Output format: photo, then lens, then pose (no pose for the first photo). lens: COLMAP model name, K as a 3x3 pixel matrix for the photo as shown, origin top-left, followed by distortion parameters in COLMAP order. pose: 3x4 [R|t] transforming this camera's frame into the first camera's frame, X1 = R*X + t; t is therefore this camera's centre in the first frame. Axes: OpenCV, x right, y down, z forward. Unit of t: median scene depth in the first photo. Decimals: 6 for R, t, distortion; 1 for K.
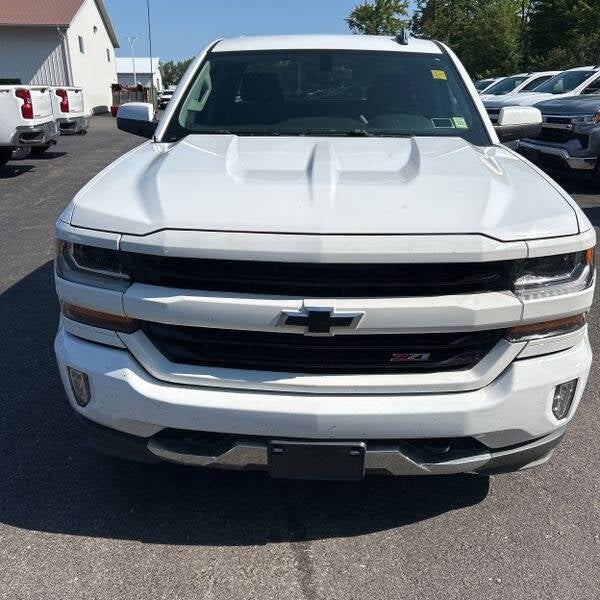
lens RADIAL K [[599.3, 0, 299.4], [0, 599.3, 305.0], [0, 0, 1]] dist [0.007389, 0.000000]
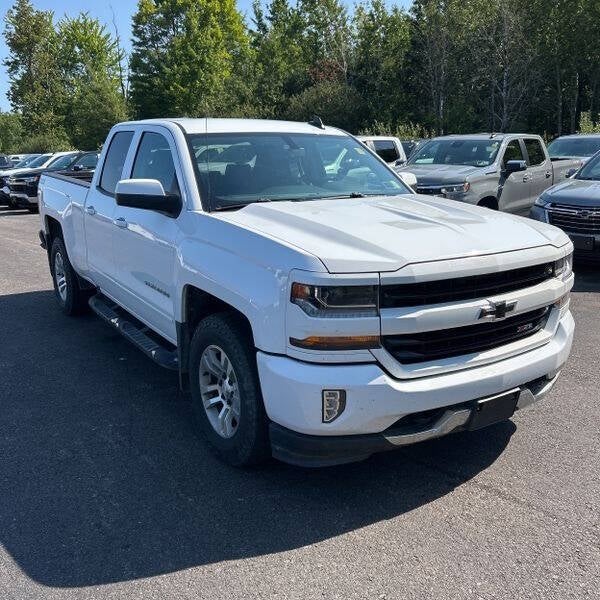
lens RADIAL K [[599.3, 0, 302.2], [0, 599.3, 294.8], [0, 0, 1]] dist [0.007389, 0.000000]
pose [[0.822485, -0.141537, 0.550896, -1.114198], [0.207613, 0.976424, -0.059102, -0.024184], [-0.529543, 0.162983, 0.832479, -0.015344]]
